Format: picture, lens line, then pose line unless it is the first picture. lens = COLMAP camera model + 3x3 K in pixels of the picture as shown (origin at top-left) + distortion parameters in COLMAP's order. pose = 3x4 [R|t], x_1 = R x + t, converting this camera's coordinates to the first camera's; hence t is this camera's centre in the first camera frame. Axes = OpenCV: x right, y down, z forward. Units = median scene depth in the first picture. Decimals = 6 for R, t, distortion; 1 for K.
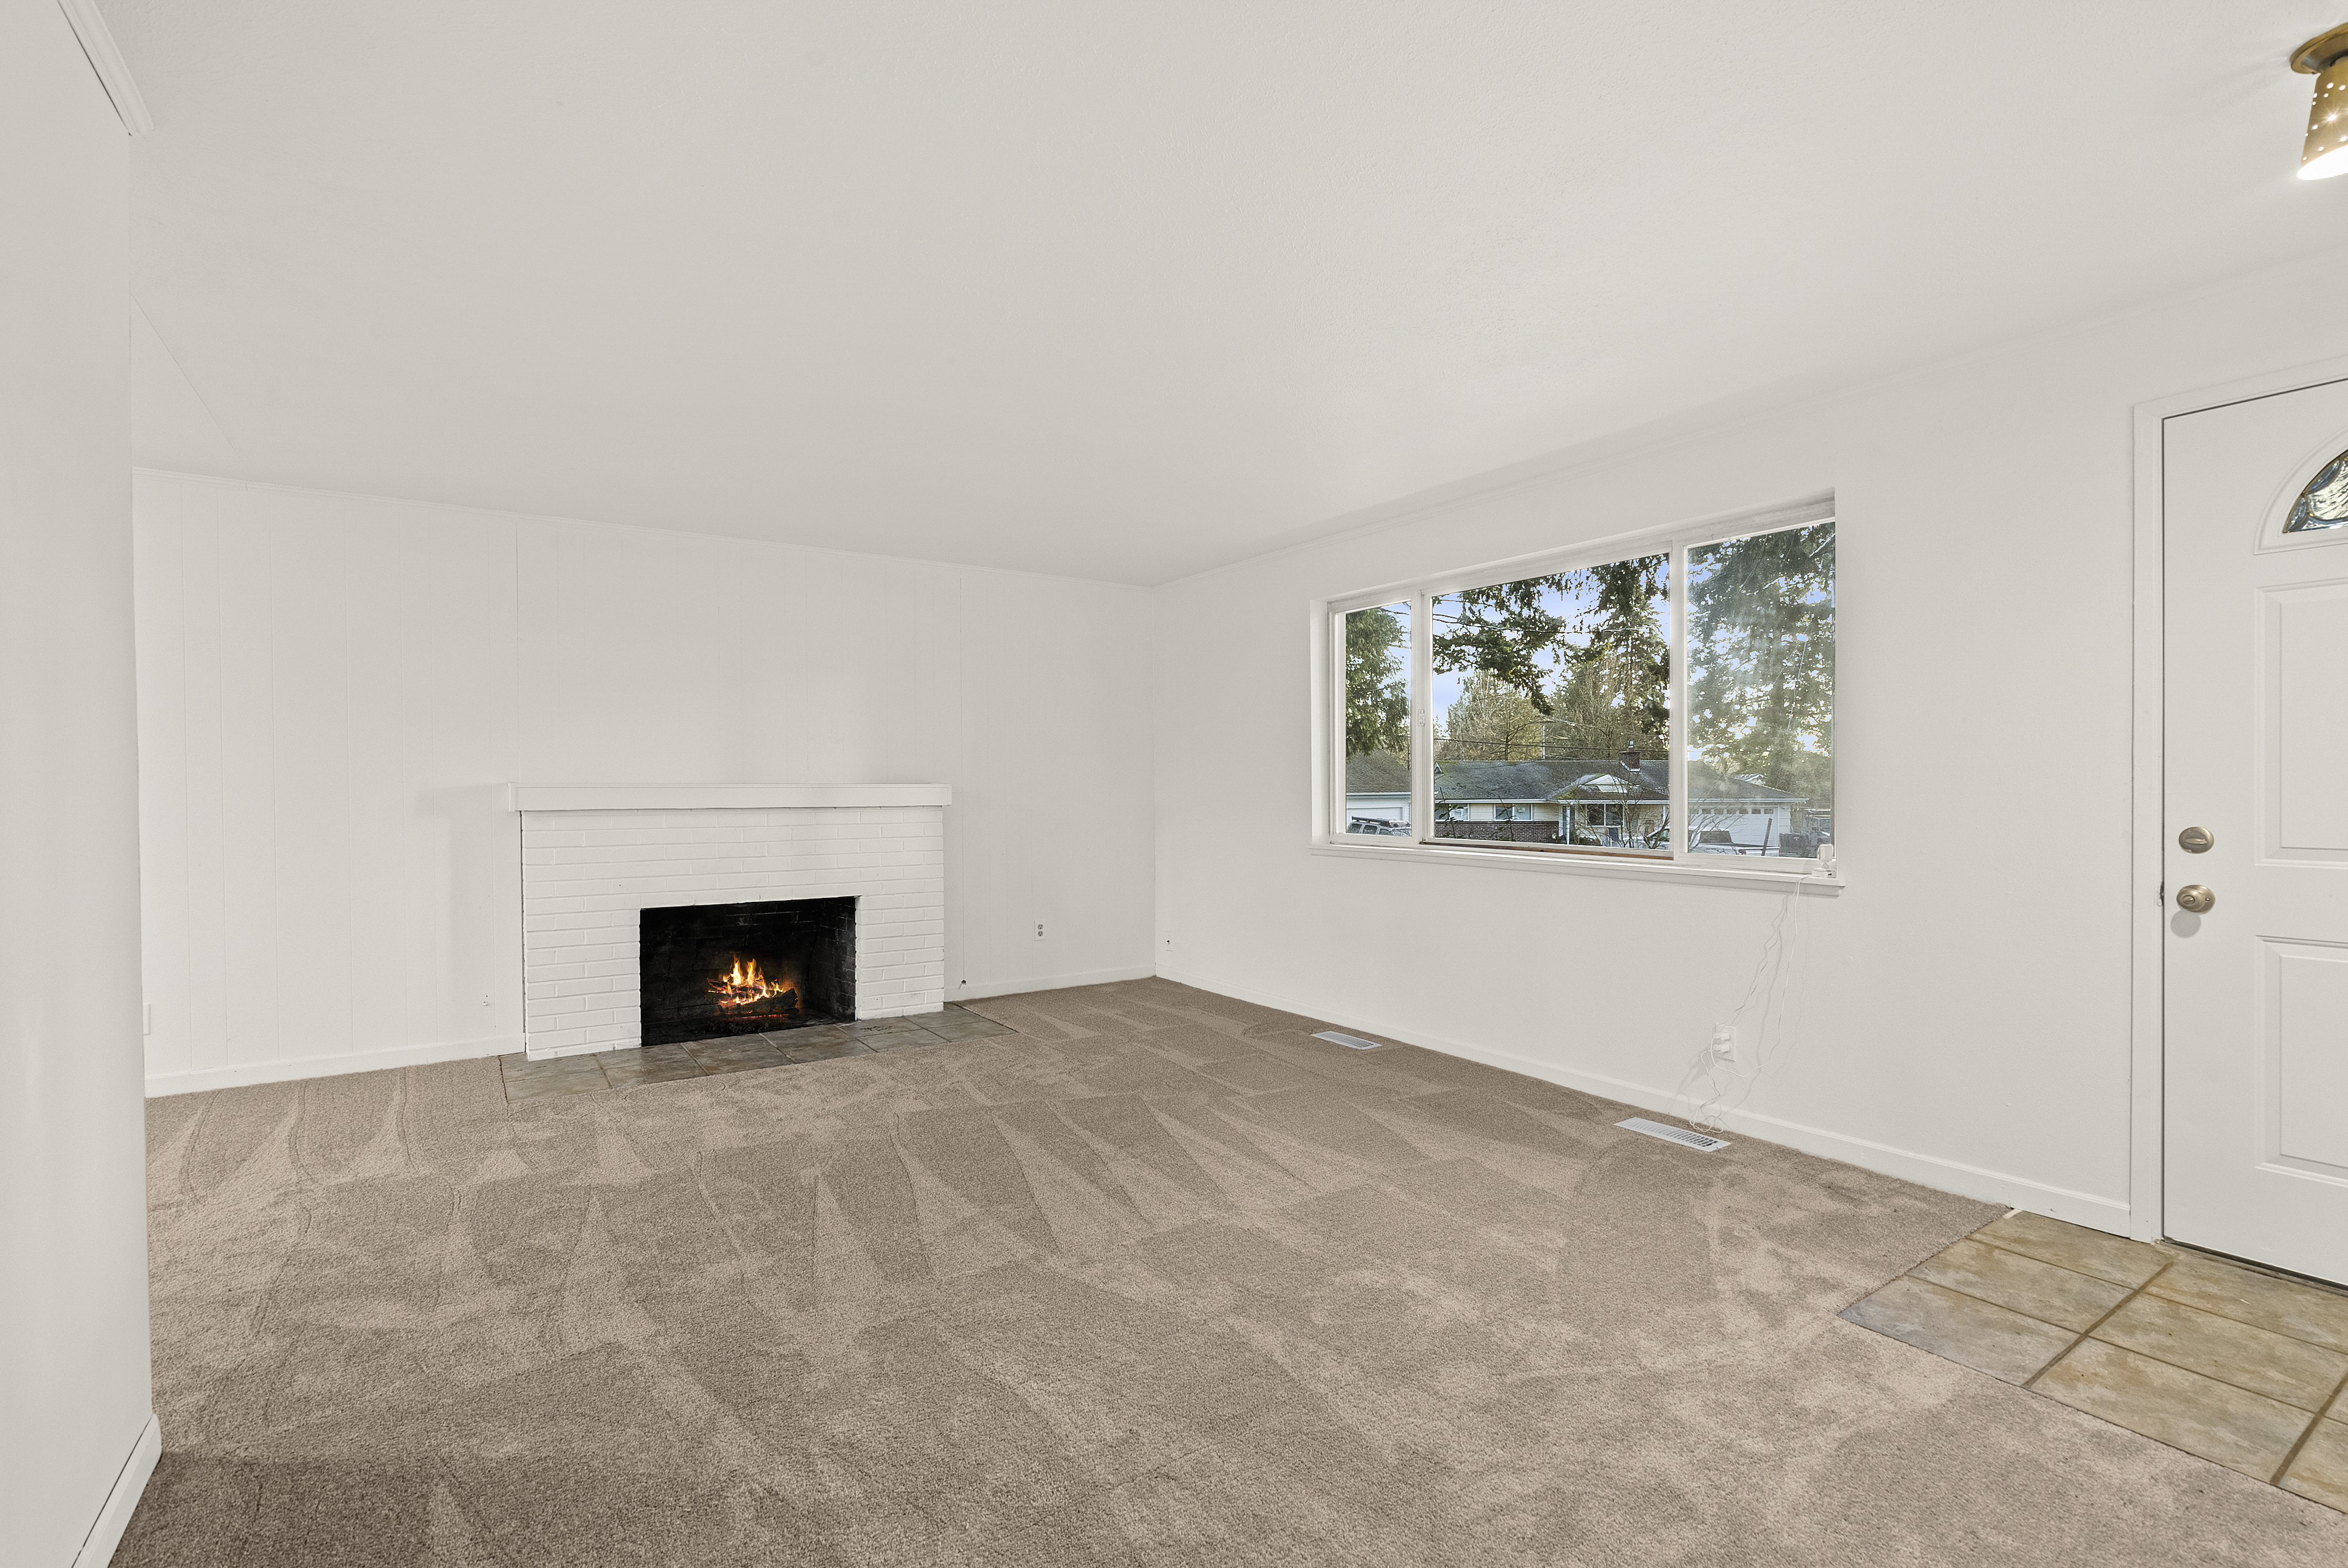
lens RADIAL K [[1067.0, 0, 1180.2], [0, 1067.0, 797.1], [0, 0, 1]] dist [-0.002085, 0.001380]
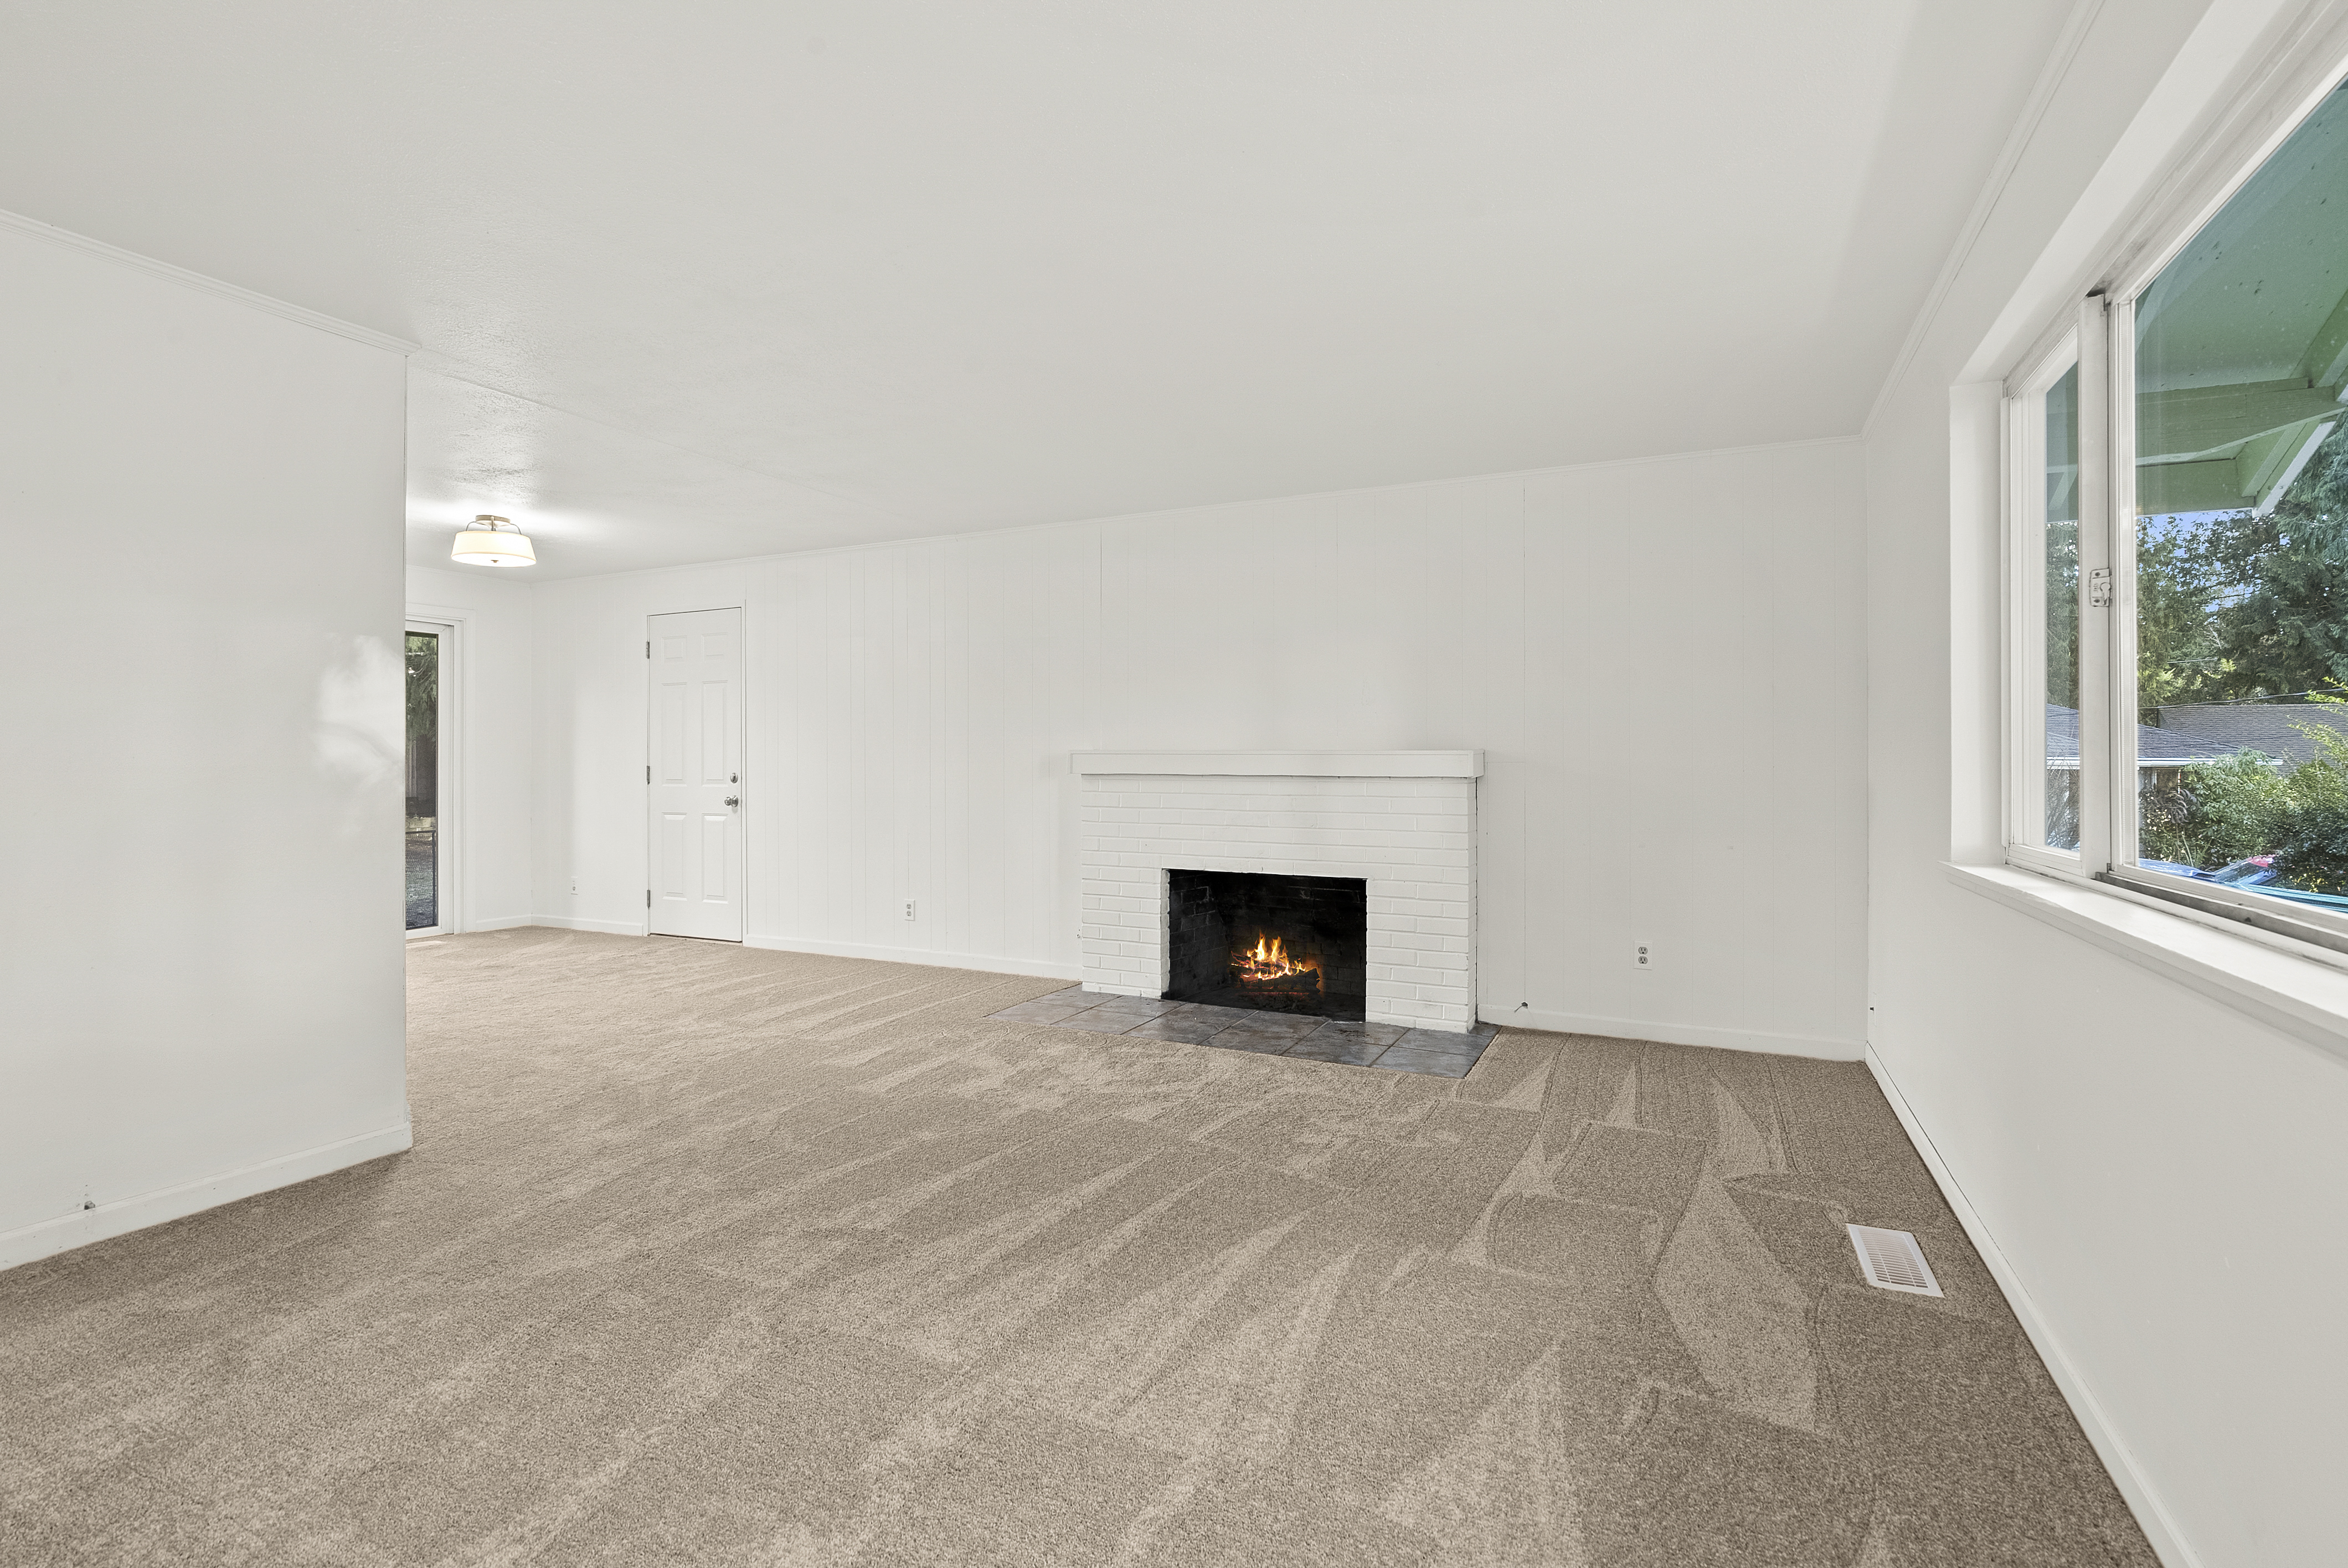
lens RADIAL K [[1081.4, 0, 1171.7], [0, 1081.4, 770.4], [0, 0, 1]] dist [0.000326, 0.000014]
pose [[0.507259, 0.009692, -0.861739, 0.530795], [-0.015185, 0.999882, 0.002307, 0.006141], [0.861660, 0.011915, 0.507346, 0.578869]]
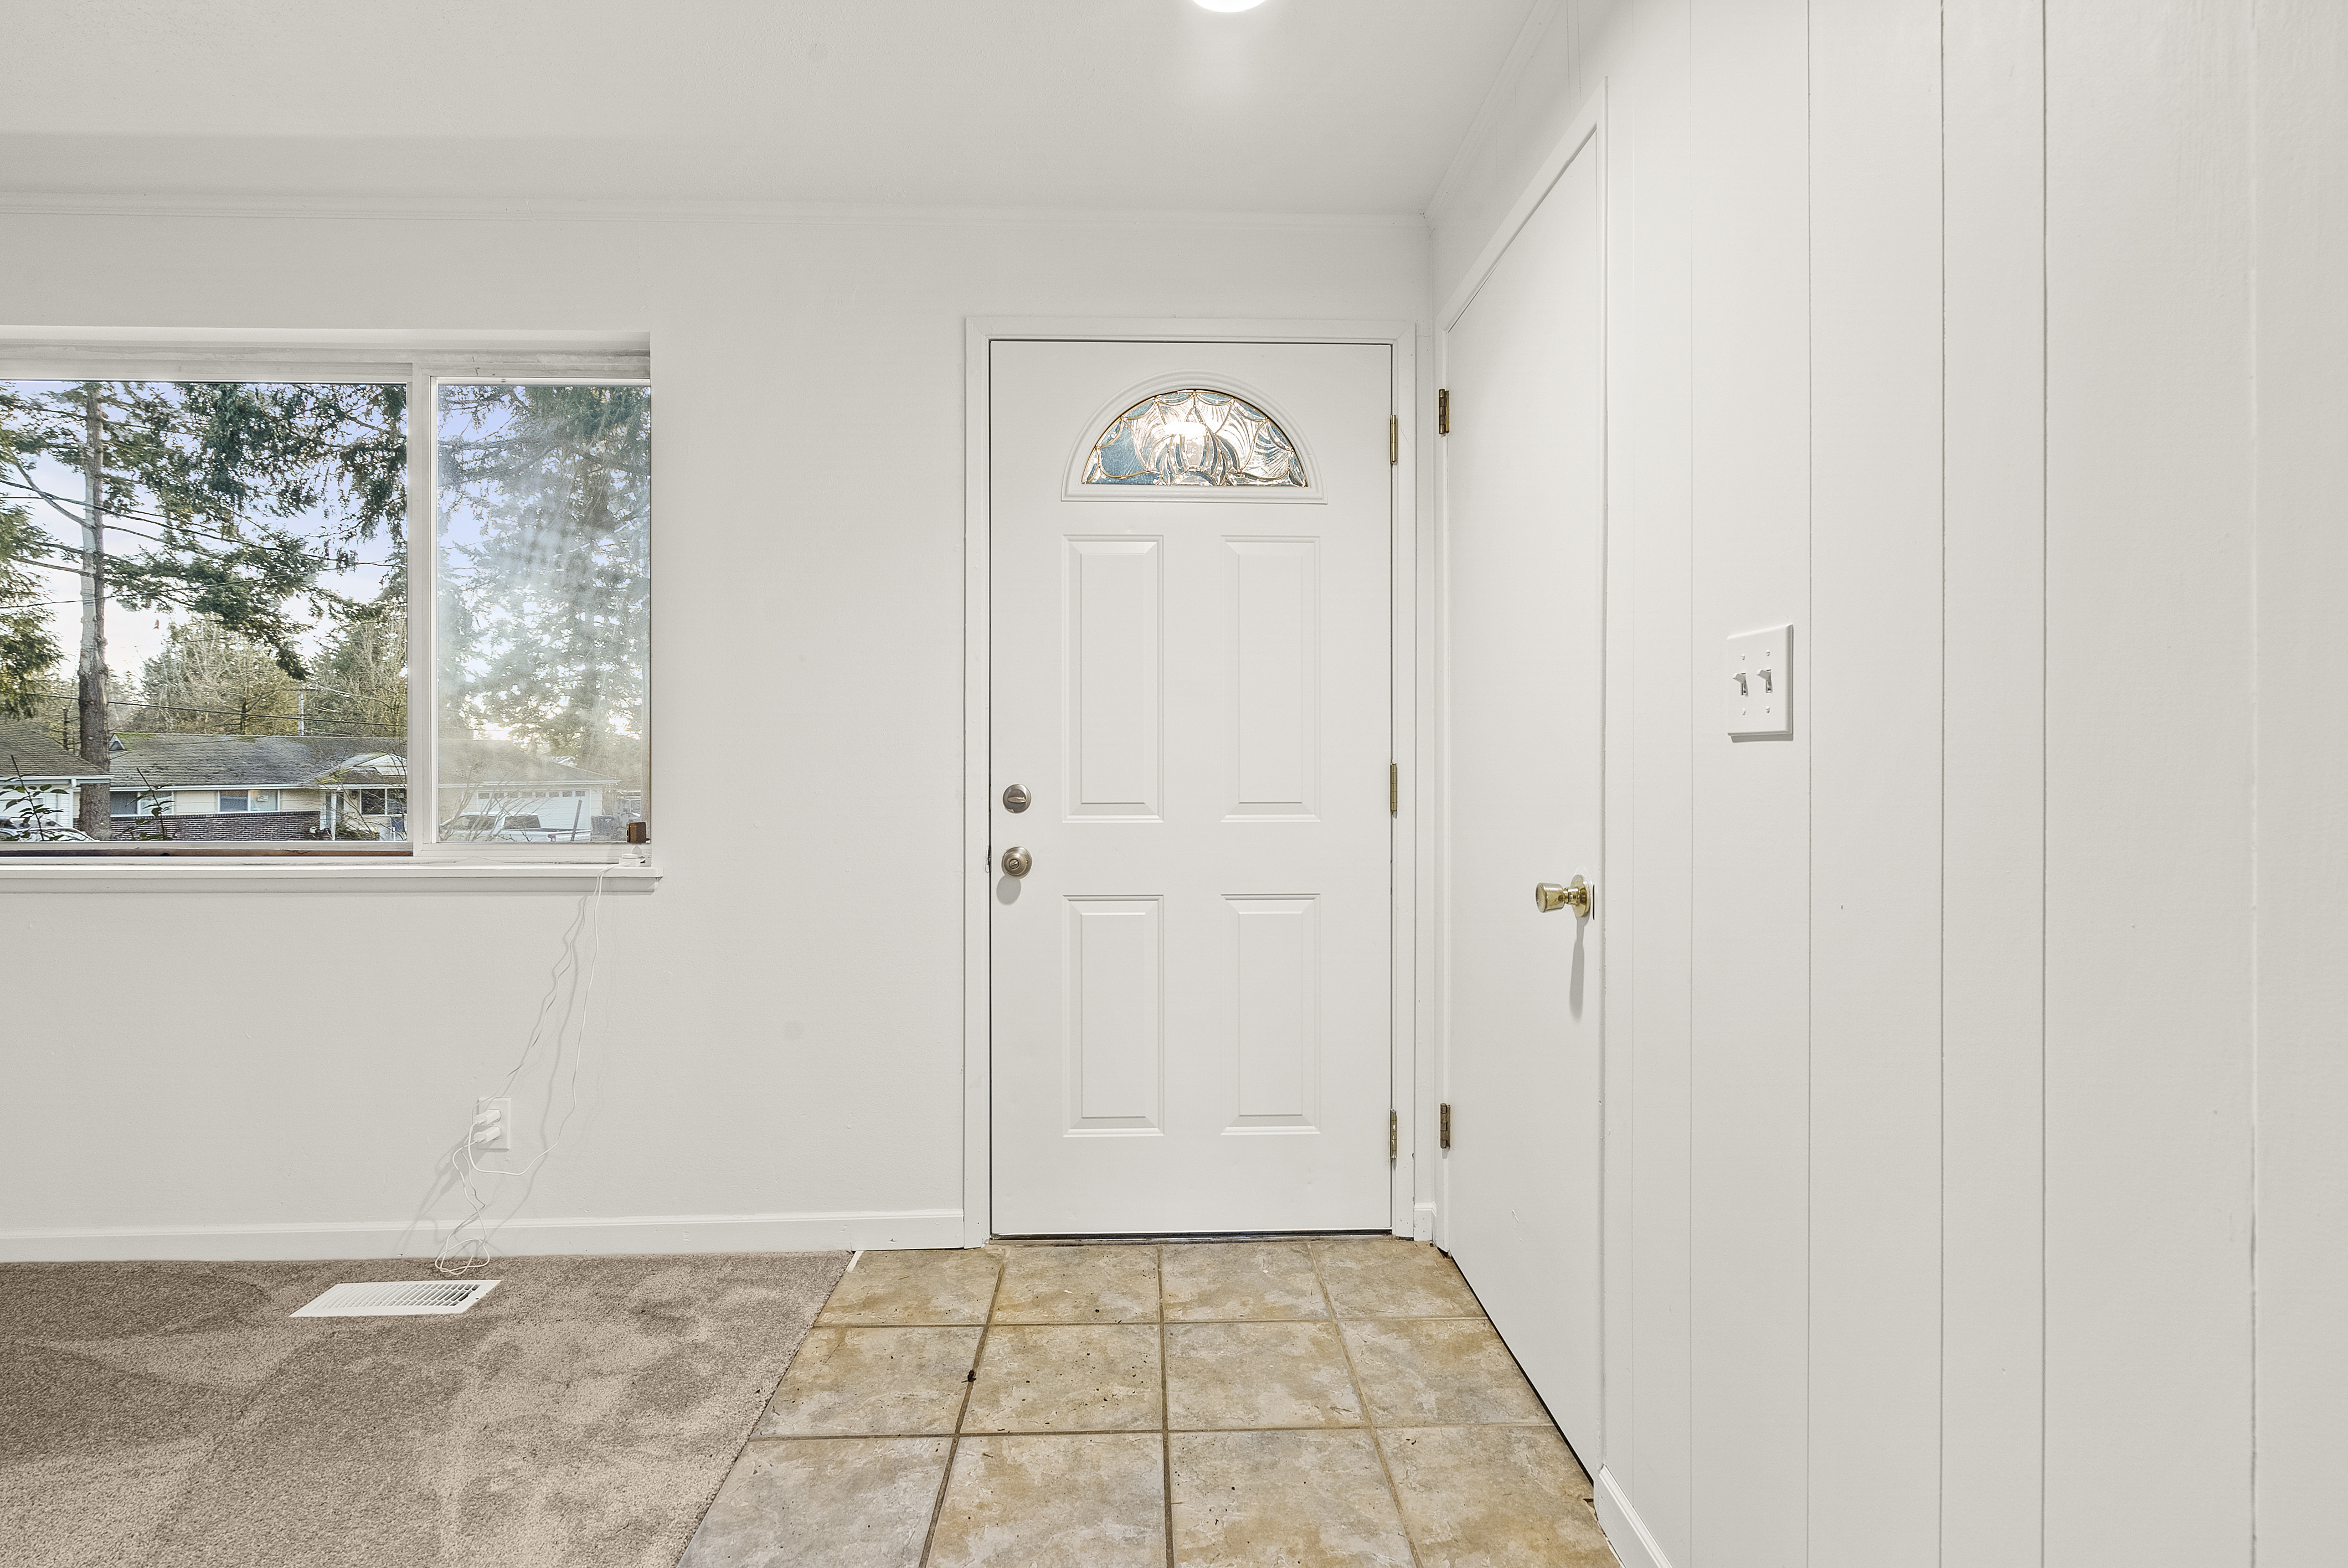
lens RADIAL K [[1072.1, 0, 1175.0], [0, 1072.1, 755.8], [0, 0, 1]] dist [-0.000998, 0.000315]
pose [[0.532212, 0.010412, 0.846547, 0.157423], [0.009084, 0.999797, -0.018008, 0.014177], [-0.846562, 0.017274, 0.532009, 0.261064]]
